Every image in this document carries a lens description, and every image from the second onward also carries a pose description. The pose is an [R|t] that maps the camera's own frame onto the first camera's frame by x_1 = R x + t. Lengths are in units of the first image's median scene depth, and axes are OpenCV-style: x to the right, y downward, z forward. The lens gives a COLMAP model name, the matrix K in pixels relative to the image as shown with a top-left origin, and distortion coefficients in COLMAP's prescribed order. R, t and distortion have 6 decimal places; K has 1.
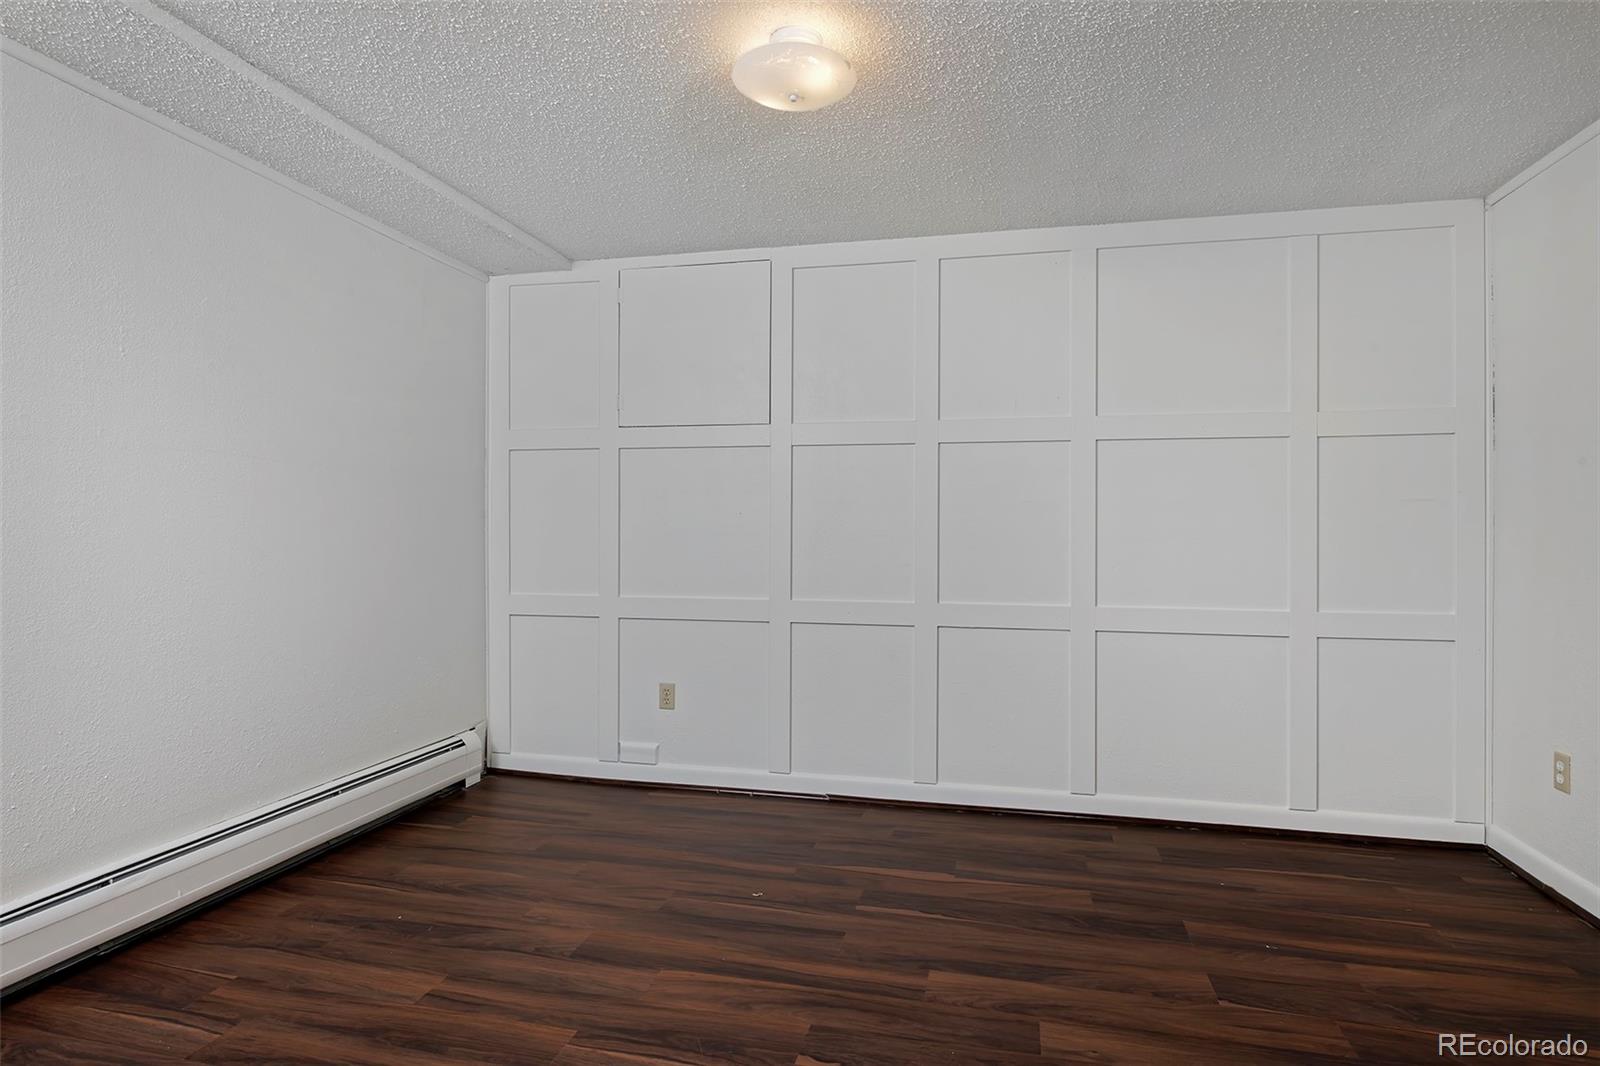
lens RADIAL K [[860.0, 0, 803.2], [0, 860.0, 527.9], [0, 0, 1]] dist [-0.002109, -0.000121]
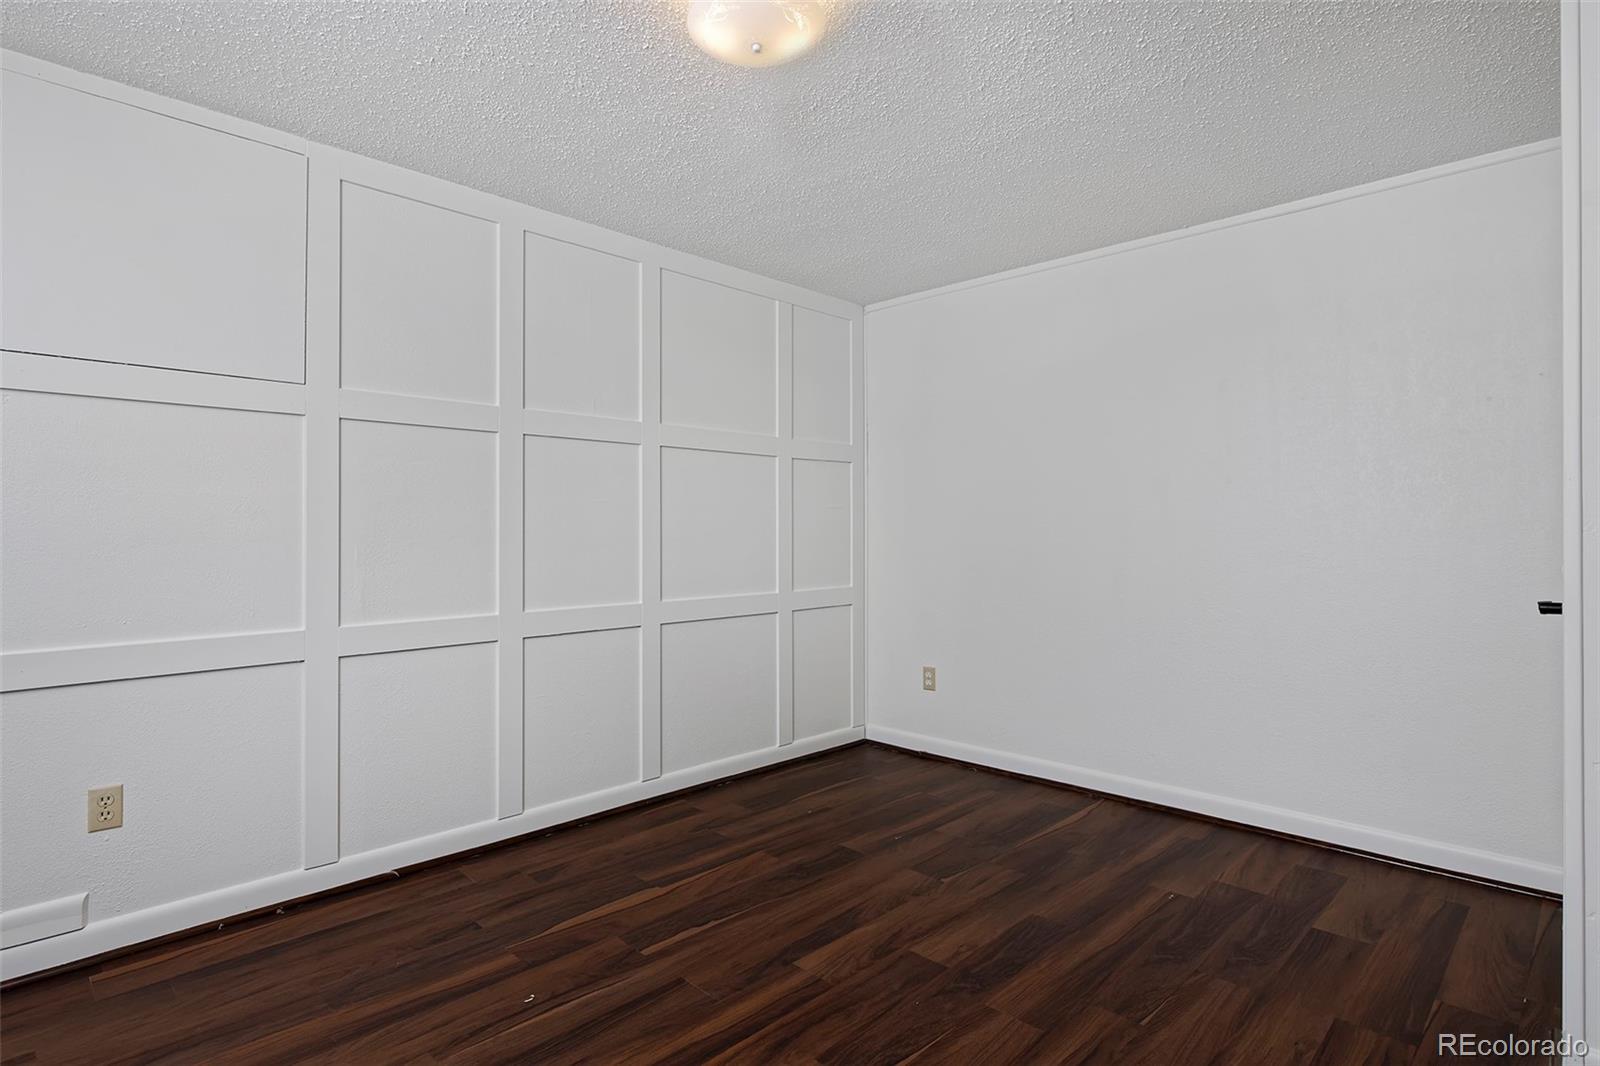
lens RADIAL K [[816.1, 0, 805.4], [0, 816.1, 525.3], [0, 0, 1]] dist [-0.003232, -0.000298]
pose [[0.522728, 0.000528, 0.852499, -0.546170], [0.002653, 0.999994, -0.002246, -0.000337], [-0.852495, 0.003436, 0.522724, 0.394907]]
